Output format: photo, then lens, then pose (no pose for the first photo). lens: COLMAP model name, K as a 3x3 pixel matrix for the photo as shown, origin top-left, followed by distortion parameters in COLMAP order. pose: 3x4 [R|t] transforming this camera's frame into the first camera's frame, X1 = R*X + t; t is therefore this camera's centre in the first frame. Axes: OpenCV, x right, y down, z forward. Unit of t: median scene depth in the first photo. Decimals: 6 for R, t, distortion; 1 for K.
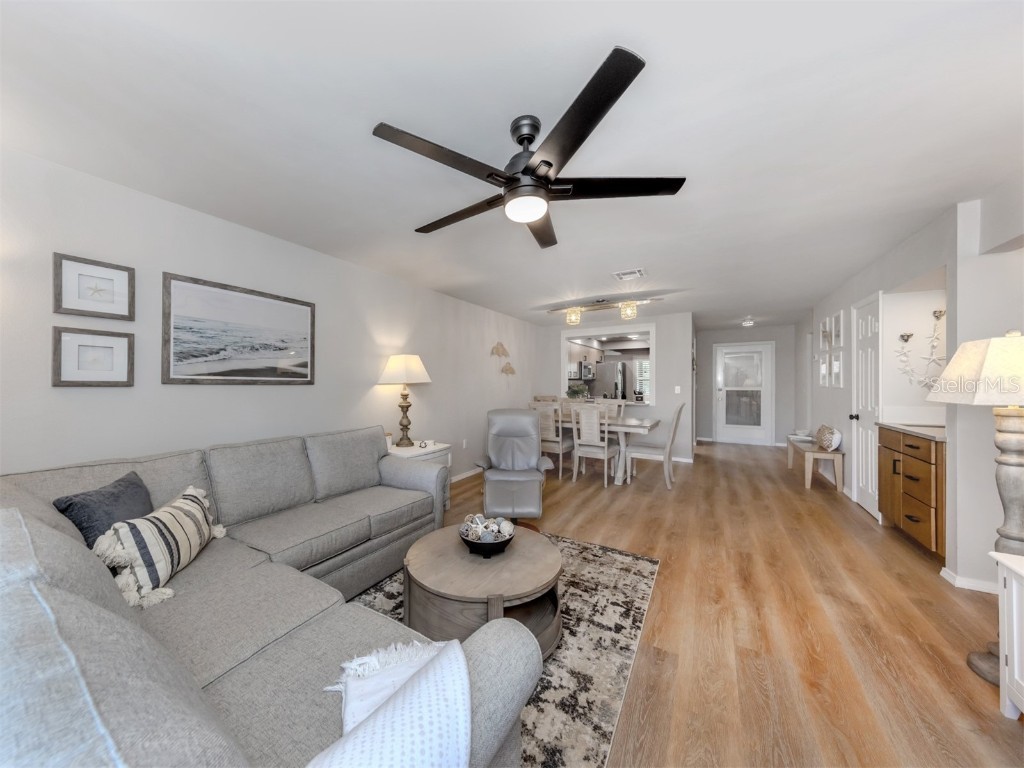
lens RADIAL K [[351.4, 0, 492.0], [0, 351.4, 388.0], [0, 0, 1]] dist [-0.000656, -0.000098]
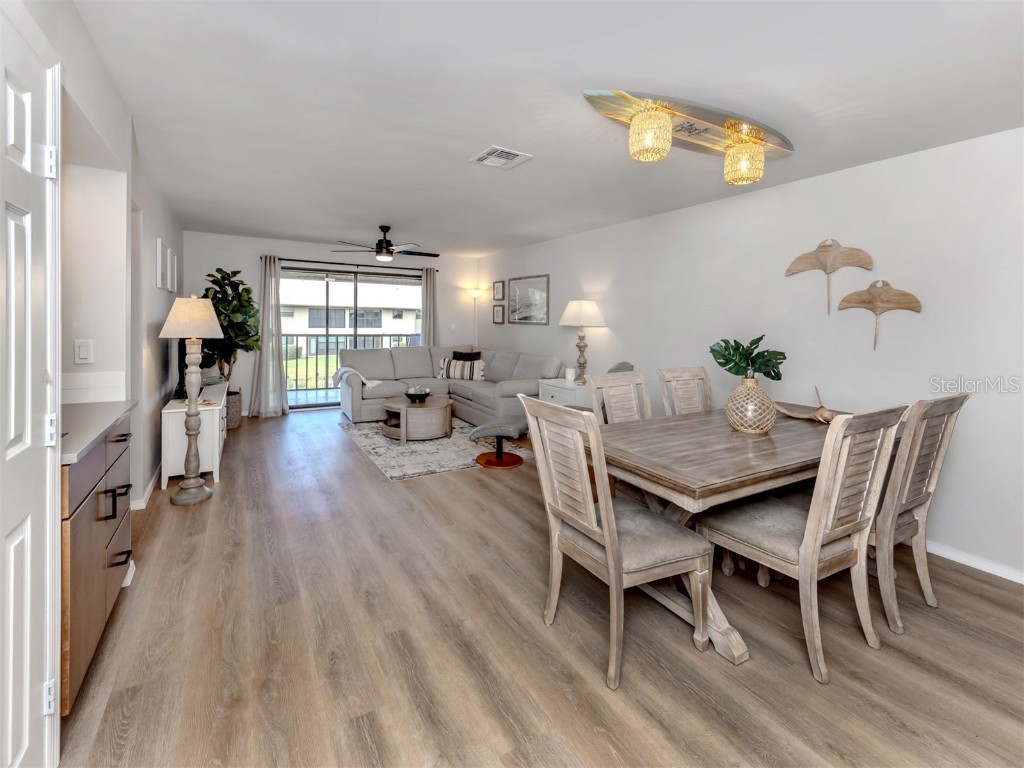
lens RADIAL K [[490.7, 0, 478.3], [0, 490.7, 334.8], [0, 0, 1]] dist [0.001946, 0.000306]
pose [[-0.521843, 0.025269, -0.852667, 1.928187], [-0.023396, 0.998761, 0.043918, -0.070820], [0.852721, 0.042867, -0.520605, 2.352324]]
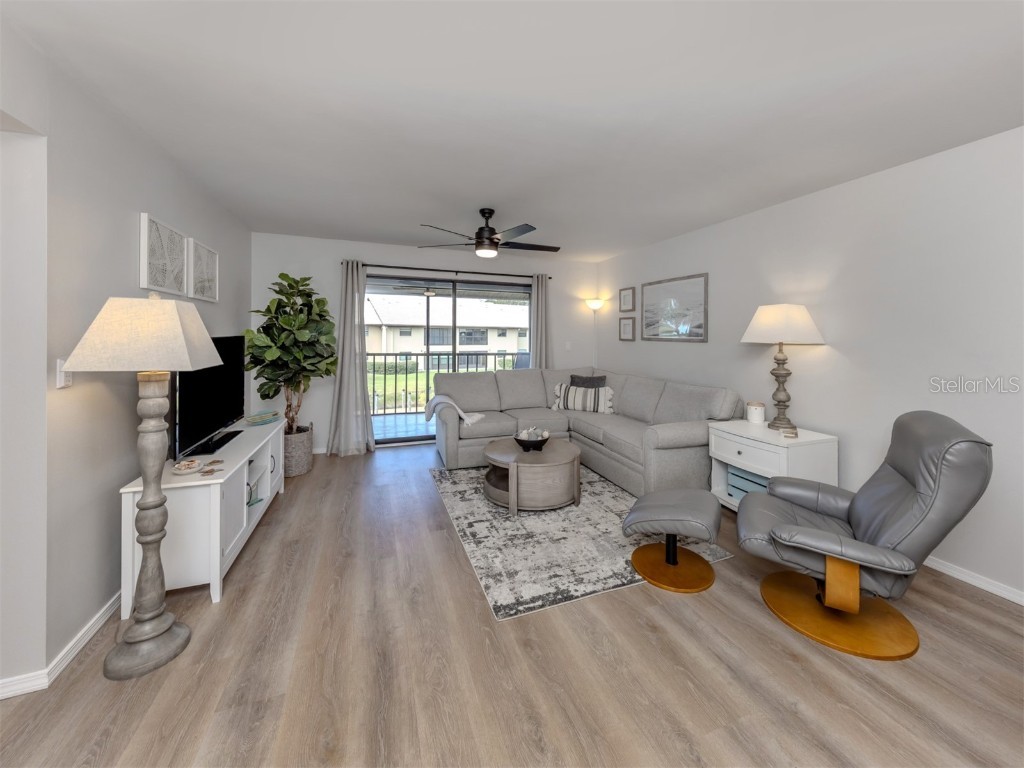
lens RADIAL K [[418.9, 0, 511.9], [0, 418.9, 339.5], [0, 0, 1]] dist [0.001403, -0.000127]
pose [[-0.634336, 0.007119, -0.773024, 1.209610], [-0.014135, 0.999684, 0.020806, -0.049351], [0.772928, 0.024124, -0.634035, 1.719583]]
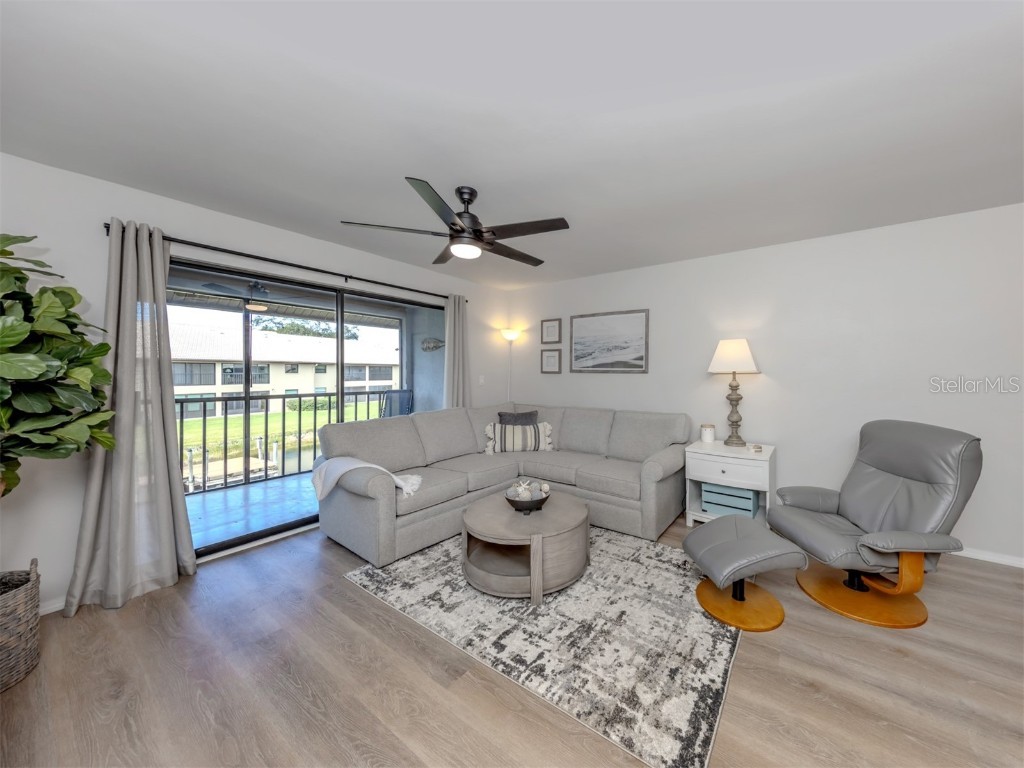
lens RADIAL K [[380.8, 0, 582.1], [0, 380.8, 375.0], [0, 0, 1]] dist [0.000253, -0.000029]
pose [[-0.026323, 0.012229, -0.999579, 1.073321], [-0.011534, 0.999855, 0.012536, -0.022715], [0.999587, 0.011859, -0.026178, 0.997306]]
